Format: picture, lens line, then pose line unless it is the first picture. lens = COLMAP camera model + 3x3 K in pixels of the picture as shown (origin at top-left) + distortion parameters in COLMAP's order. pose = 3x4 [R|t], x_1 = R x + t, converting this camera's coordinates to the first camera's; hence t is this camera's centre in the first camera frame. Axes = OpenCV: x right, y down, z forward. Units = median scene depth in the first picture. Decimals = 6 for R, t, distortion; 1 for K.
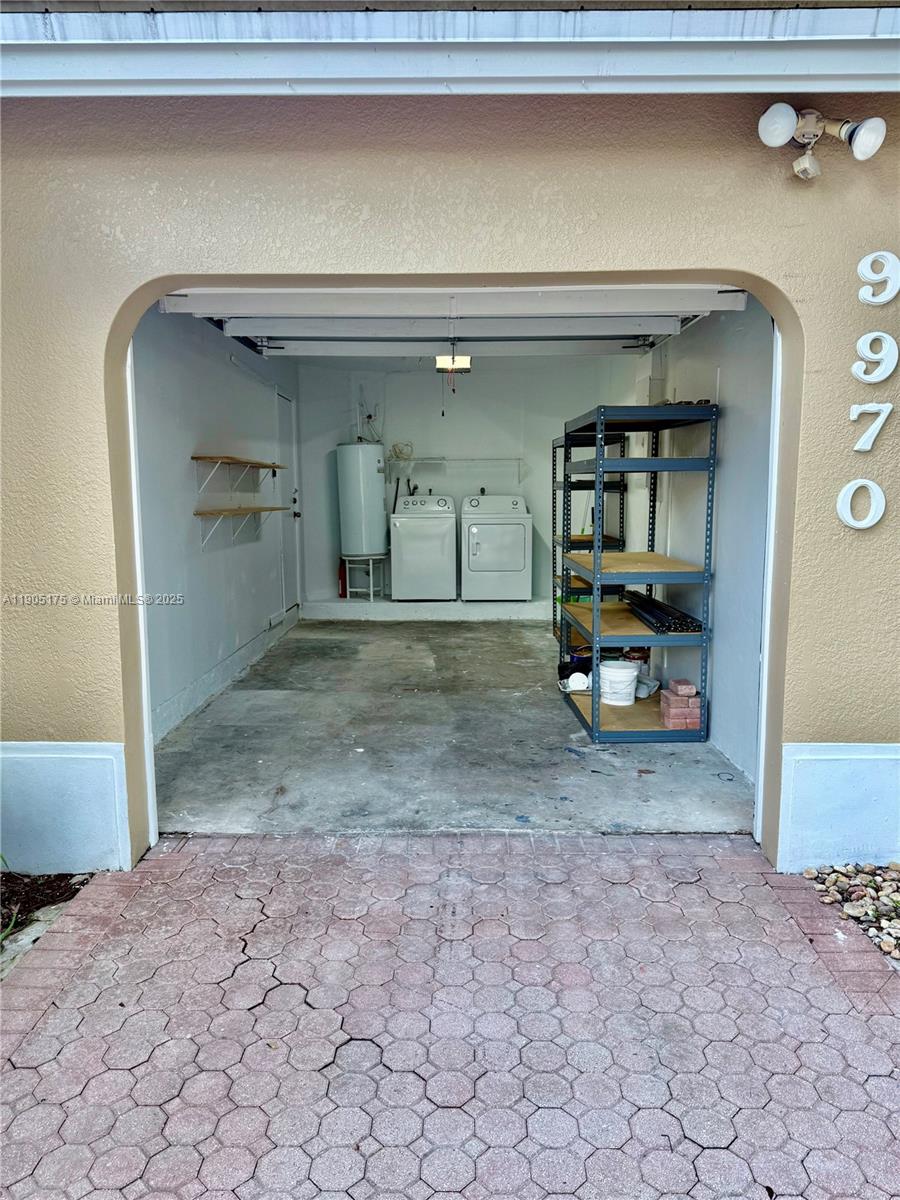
lens RADIAL K [[847.2, 0, 455.9], [0, 847.2, 604.8], [0, 0, 1]] dist [0.141169, -0.205824]
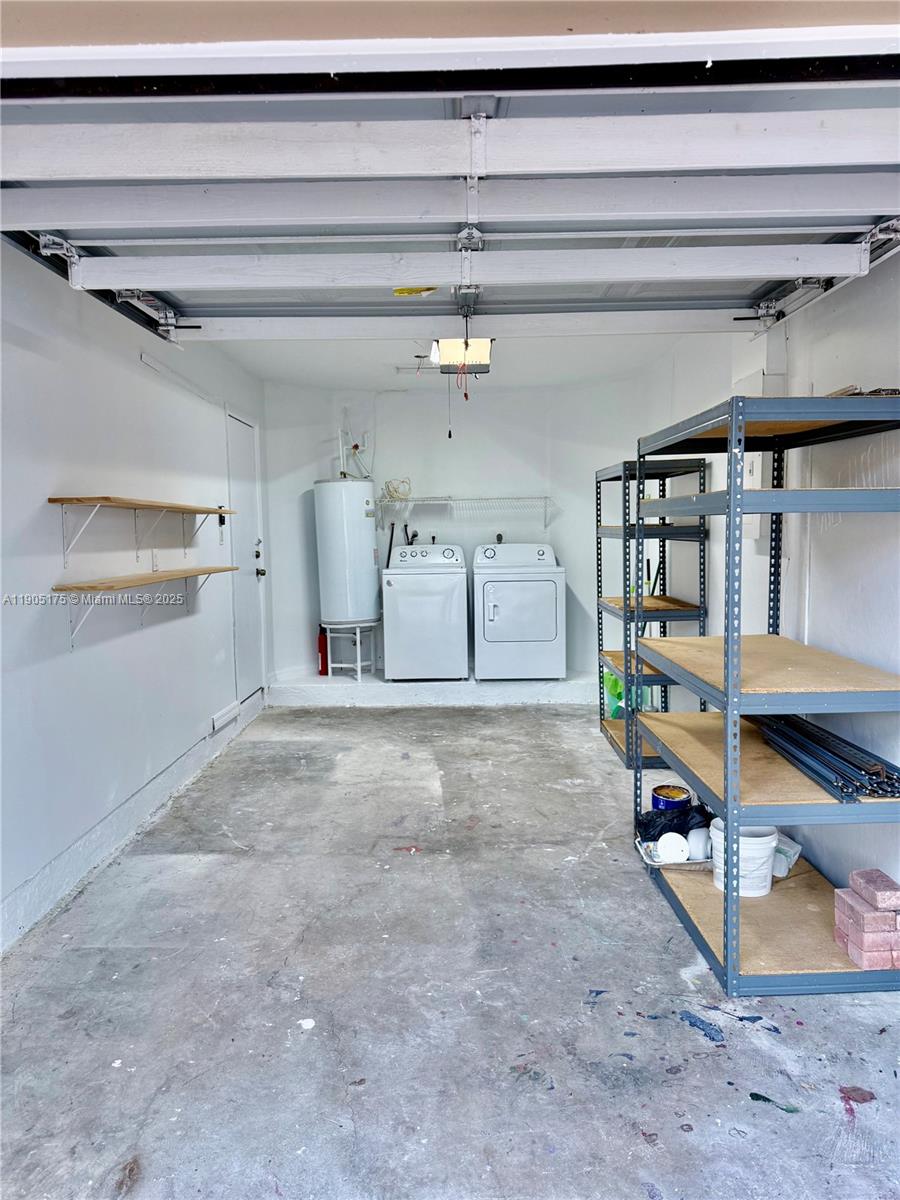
lens RADIAL K [[847.2, 0, 455.9], [0, 847.2, 604.8], [0, 0, 1]] dist [0.141169, -0.205824]
pose [[0.999921, -0.011234, -0.005600, -0.007861], [0.010958, 0.998830, -0.047092, -0.050395], [0.006122, 0.047027, 0.998875, 0.305862]]
